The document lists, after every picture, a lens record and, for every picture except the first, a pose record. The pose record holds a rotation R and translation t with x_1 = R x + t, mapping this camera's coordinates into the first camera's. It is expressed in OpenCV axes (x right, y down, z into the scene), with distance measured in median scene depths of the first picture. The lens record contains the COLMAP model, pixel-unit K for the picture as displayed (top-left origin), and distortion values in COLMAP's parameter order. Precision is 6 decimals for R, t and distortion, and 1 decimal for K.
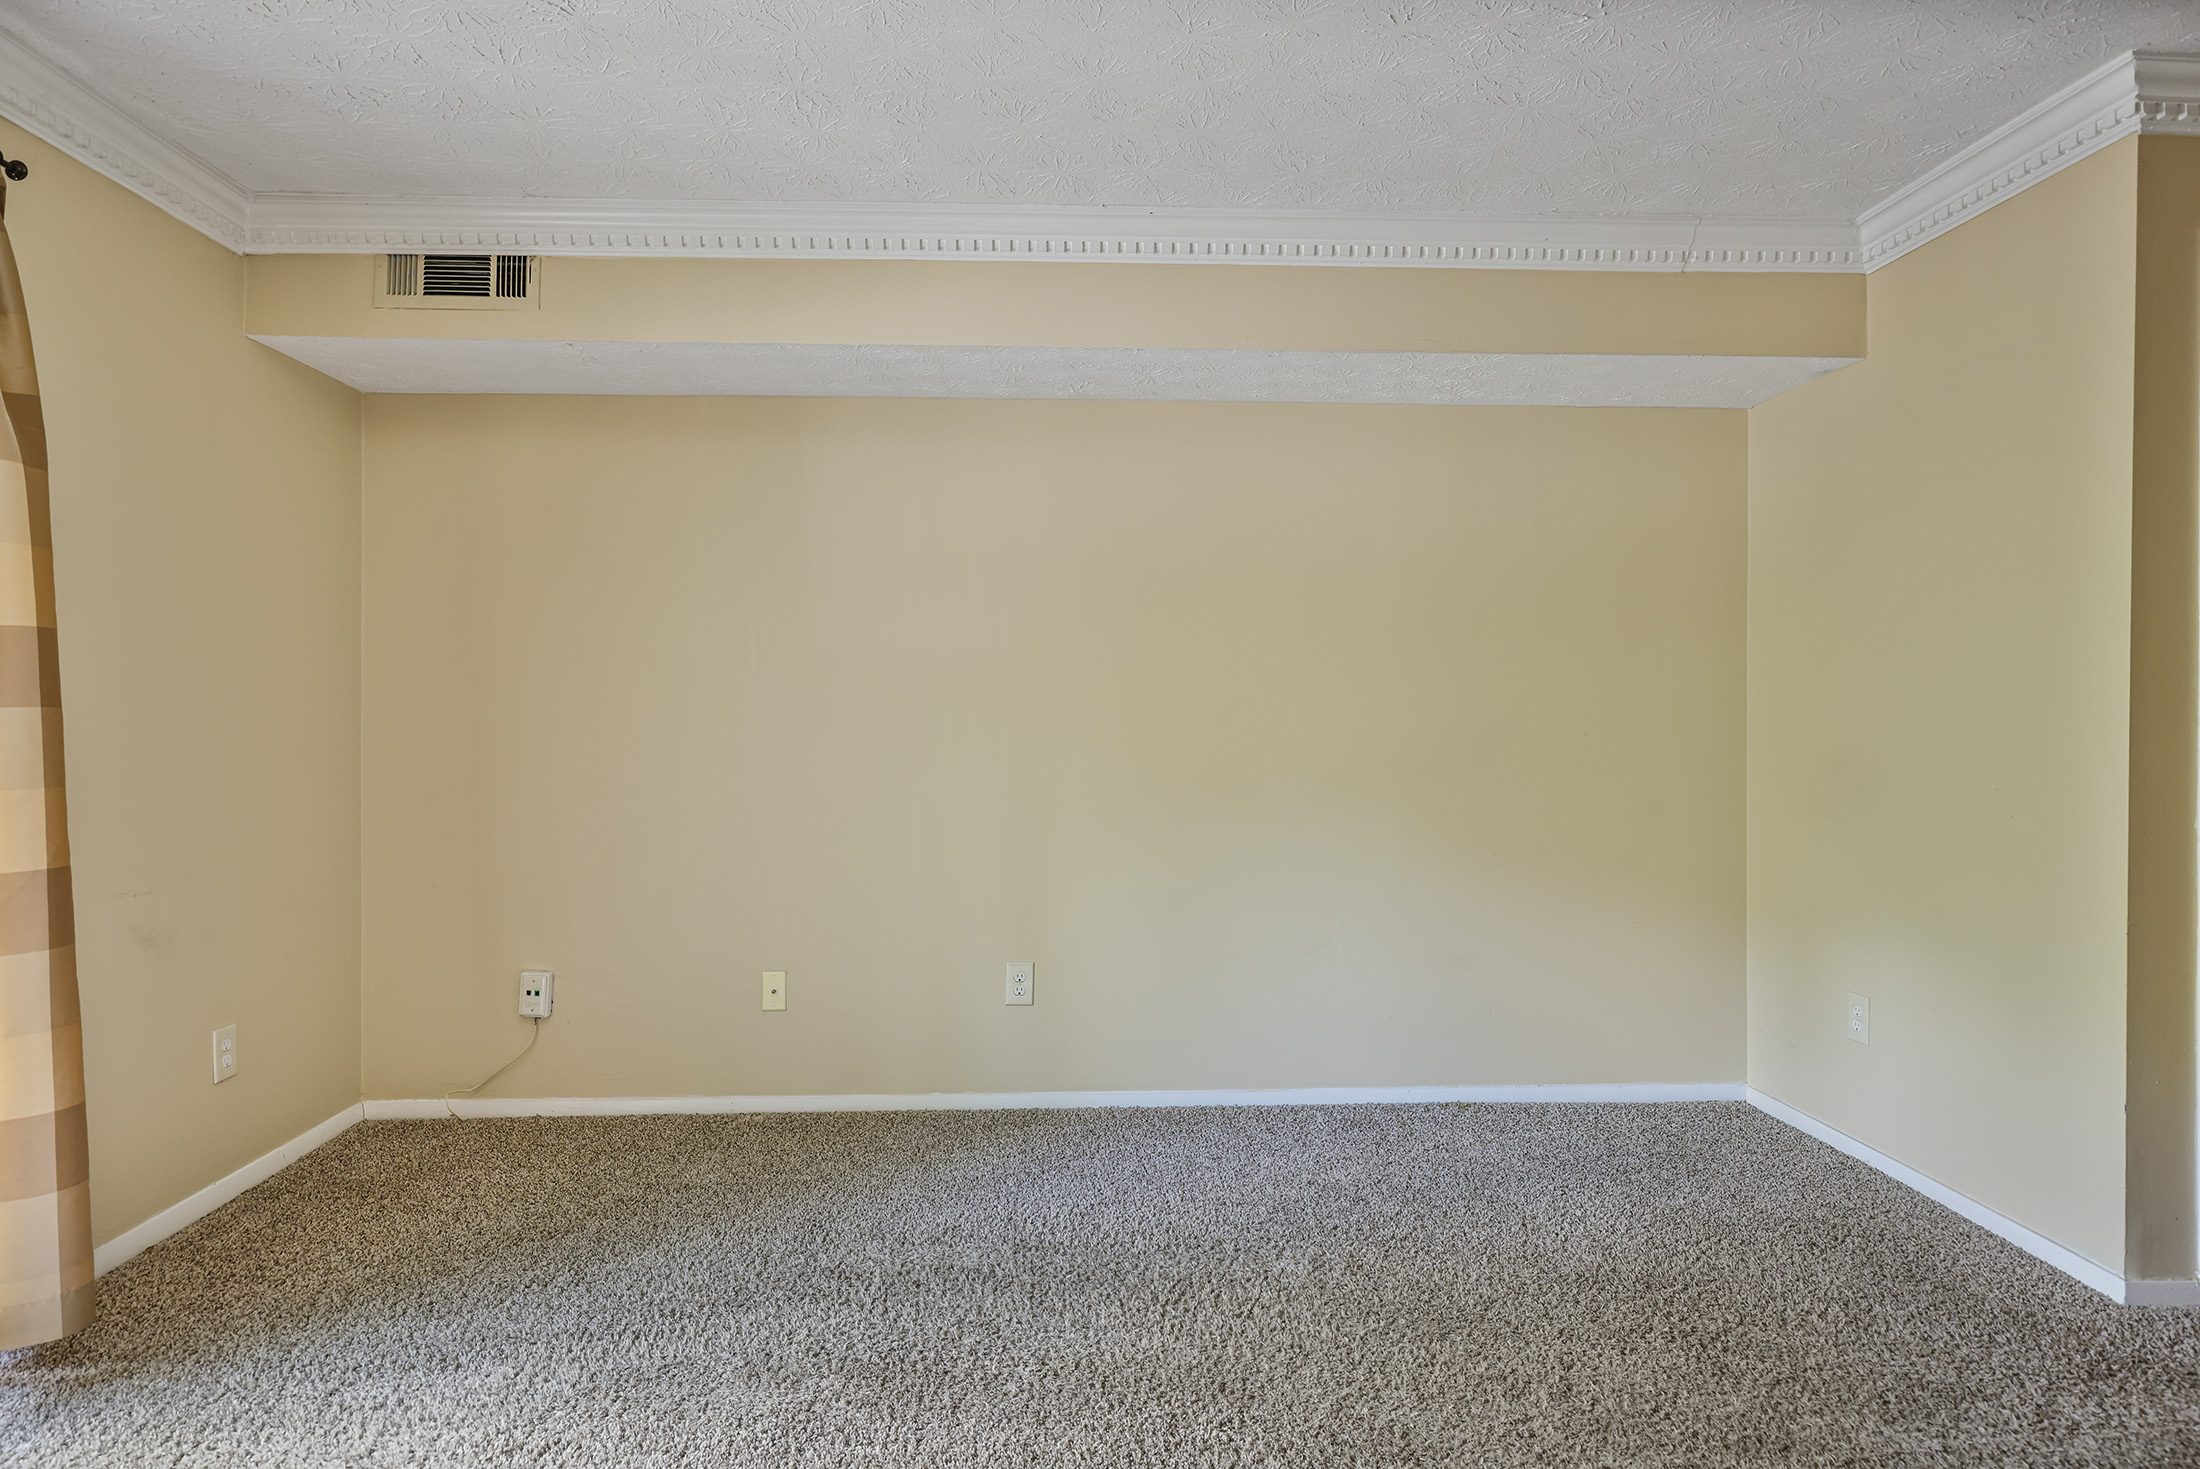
lens RADIAL K [[1242.5, 0, 1100.0], [0, 1242.5, 734.5], [0, 0, 1]] dist [0.000327, 0.001180]
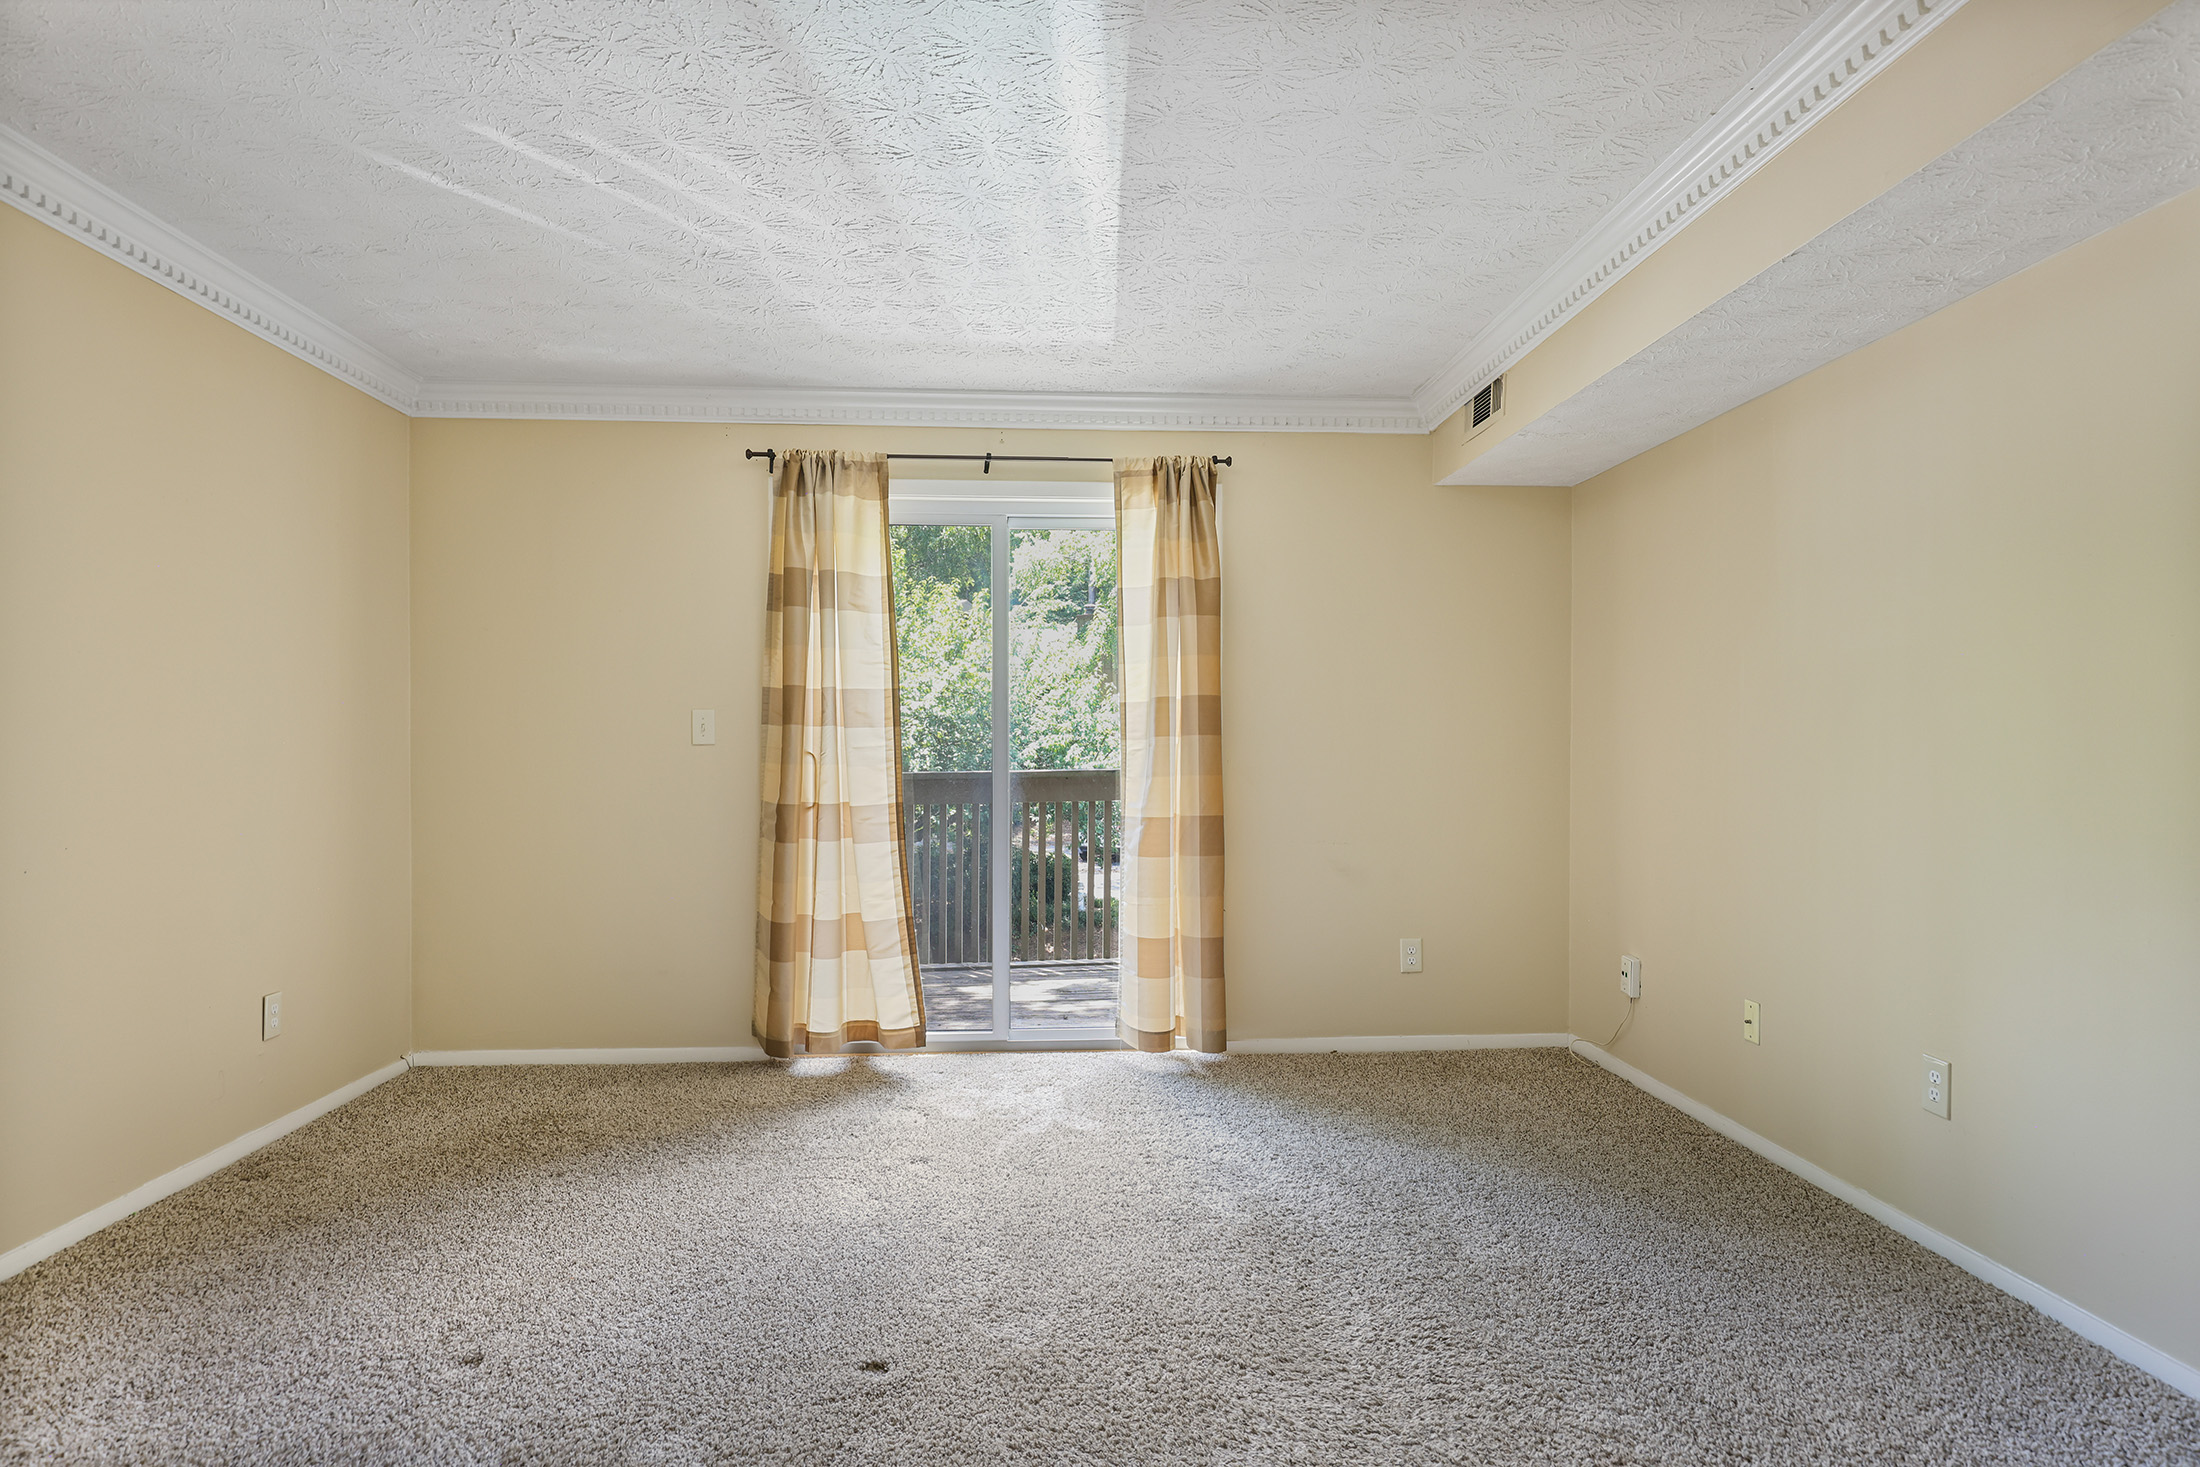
lens RADIAL K [[1242.5, 0, 1100.0], [0, 1242.5, 733.5], [0, 0, 1]] dist [0.000327, 0.001180]
pose [[0.005929, -0.007380, -0.999955, 0.825573], [-0.014276, 0.999870, -0.007464, -0.000006], [0.999881, 0.014320, 0.005823, 0.589529]]
